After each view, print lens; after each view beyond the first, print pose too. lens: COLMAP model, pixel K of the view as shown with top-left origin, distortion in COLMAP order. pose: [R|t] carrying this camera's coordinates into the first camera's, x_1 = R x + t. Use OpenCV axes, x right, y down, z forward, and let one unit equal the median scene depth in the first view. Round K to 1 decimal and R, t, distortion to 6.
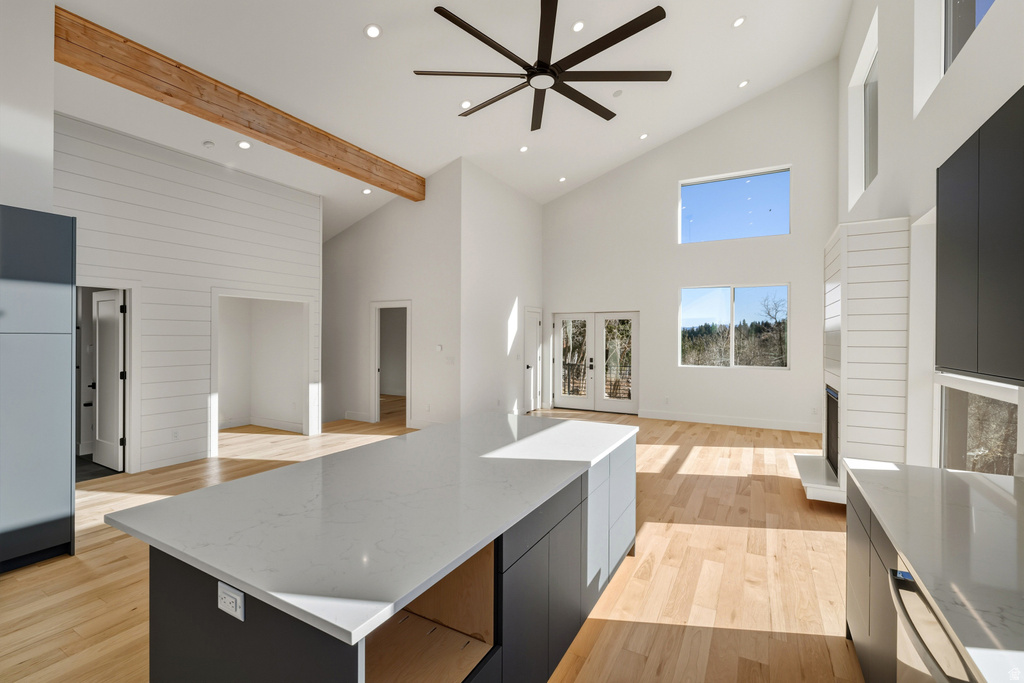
lens RADIAL K [[448.8, 0, 508.8], [0, 448.8, 339.2], [0, 0, 1]] dist [-0.003162, -0.000221]
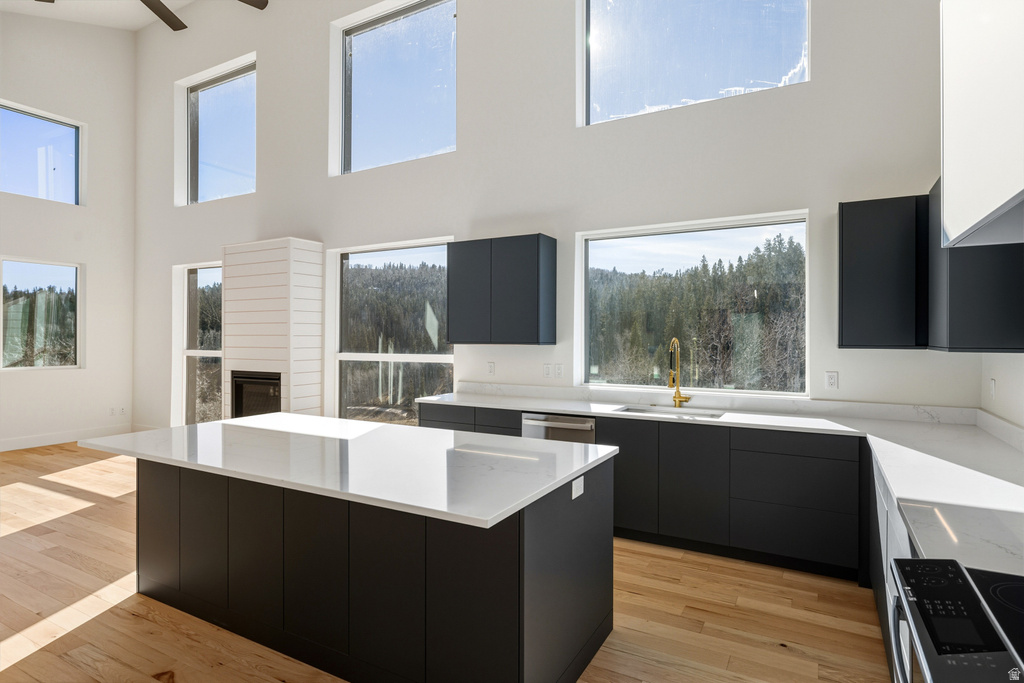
lens RADIAL K [[555.1, 0, 509.9], [0, 555.1, 337.6], [0, 0, 1]] dist [-0.000837, -0.000675]
pose [[0.000737, -0.005890, 0.999982, -0.443858], [0.002510, 0.999980, 0.005888, 0.007905], [-0.999997, 0.002505, 0.000751, 0.212973]]
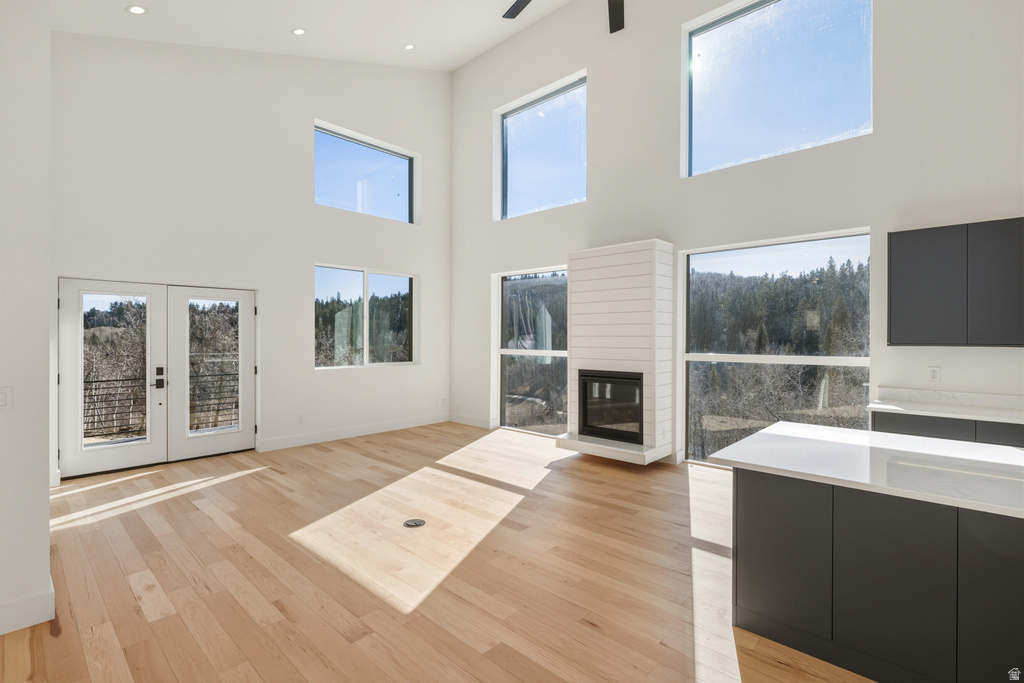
lens RADIAL K [[478.4, 0, 509.3], [0, 478.4, 338.6], [0, 0, 1]] dist [-0.003898, -0.000375]
pose [[0.241333, -0.009038, 0.970400, -0.367783], [0.004781, 0.999956, 0.008124, 0.005300], [-0.970431, 0.002679, 0.241366, 0.593083]]
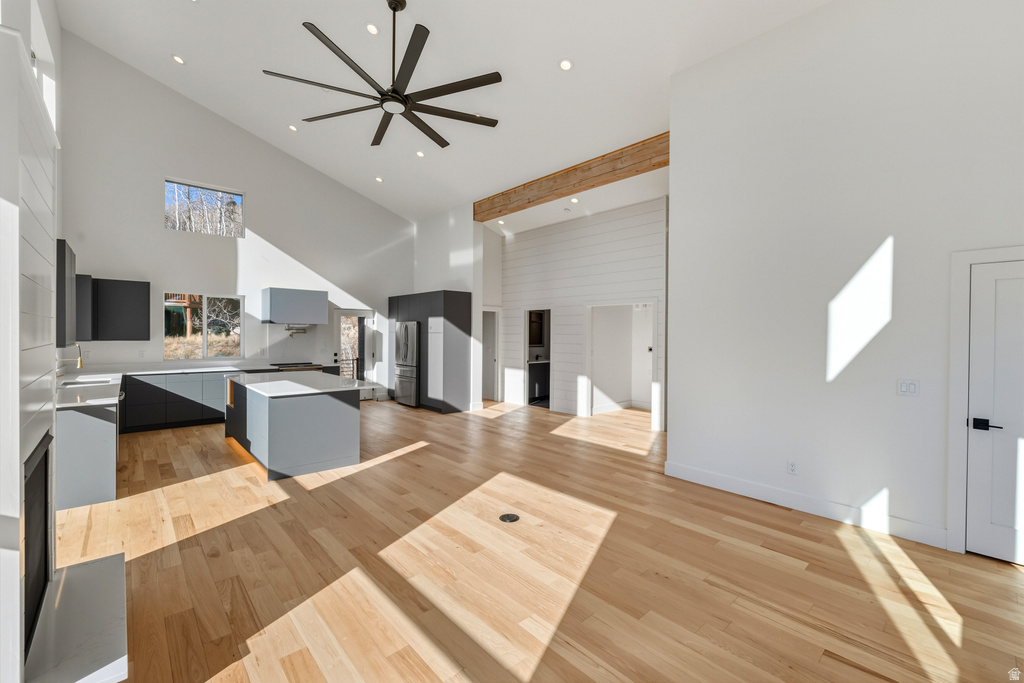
lens RADIAL K [[427.2, 0, 512.0], [0, 427.2, 341.5], [0, 0, 1]] dist [-0.002346, -0.000037]
pose [[-0.314754, 0.011362, -0.949105, 0.607678], [-0.013224, 0.999779, 0.016354, -0.003066], [0.949081, 0.017698, -0.314534, 0.986298]]
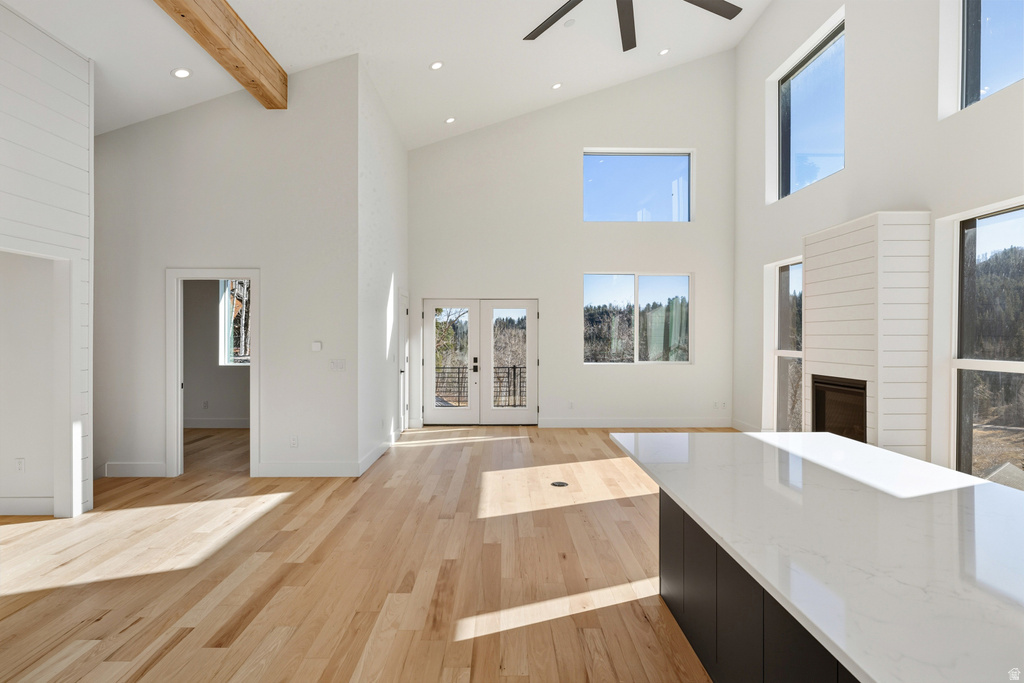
lens RADIAL K [[549.5, 0, 509.2], [0, 549.5, 337.6], [0, 0, 1]] dist [0.003146, 0.000316]
pose [[0.866427, -0.005199, 0.499277, -0.320100], [0.005143, 0.999986, 0.001487, 0.008663], [-0.499278, 0.001279, 0.866441, 0.192407]]
